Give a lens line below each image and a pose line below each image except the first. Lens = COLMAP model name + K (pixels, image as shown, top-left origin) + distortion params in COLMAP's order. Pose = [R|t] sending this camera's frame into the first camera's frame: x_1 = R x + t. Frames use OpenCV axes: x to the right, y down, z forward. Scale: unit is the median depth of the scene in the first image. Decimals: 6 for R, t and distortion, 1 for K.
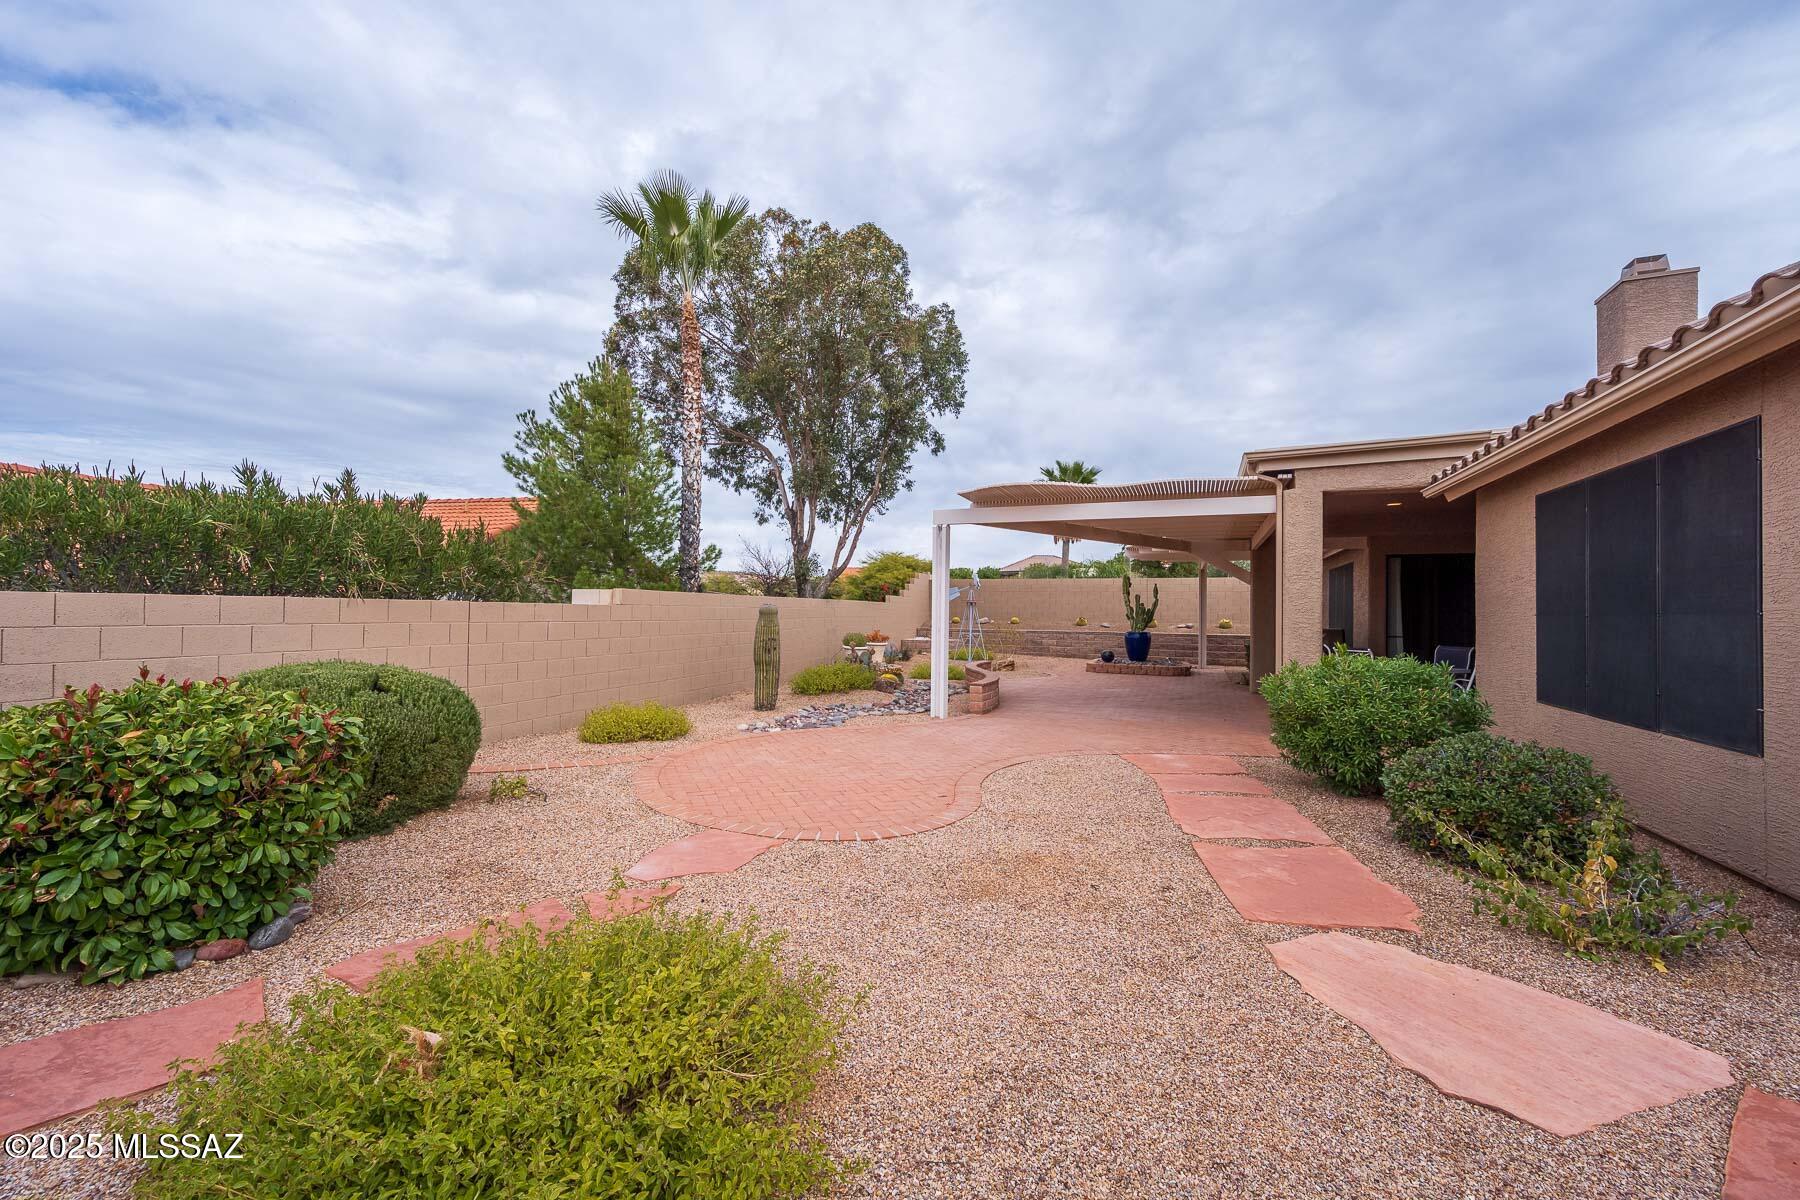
lens RADIAL K [[710.8, 0, 899.9], [0, 710.8, 607.1], [0, 0, 1]] dist [-0.002696, -0.000700]
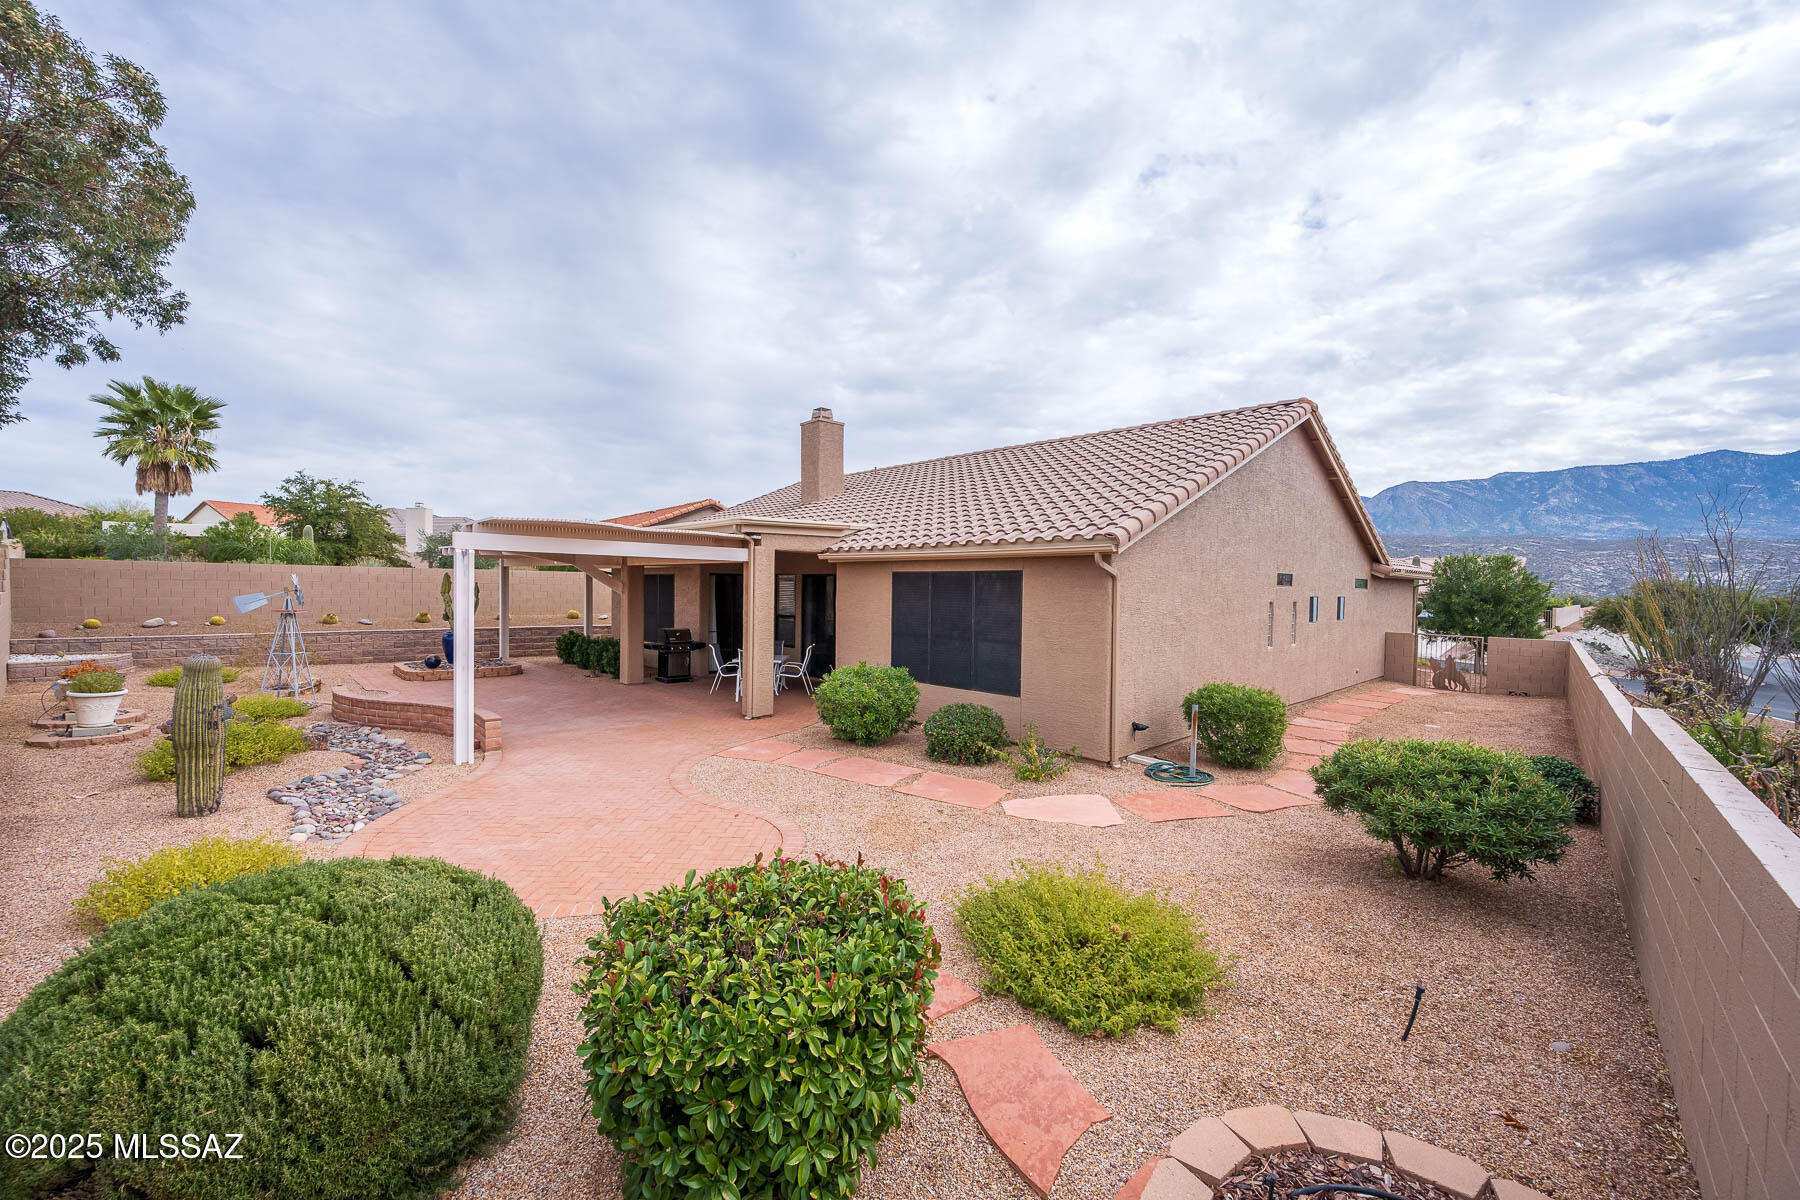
lens RADIAL K [[710.8, 0, 906.8], [0, 710.8, 595.3], [0, 0, 1]] dist [-0.002696, -0.000700]
pose [[0.385353, -0.017006, 0.922613, -0.661926], [-0.019219, 0.999465, 0.026450, -0.110497], [-0.922569, -0.027924, 0.384820, 0.166272]]
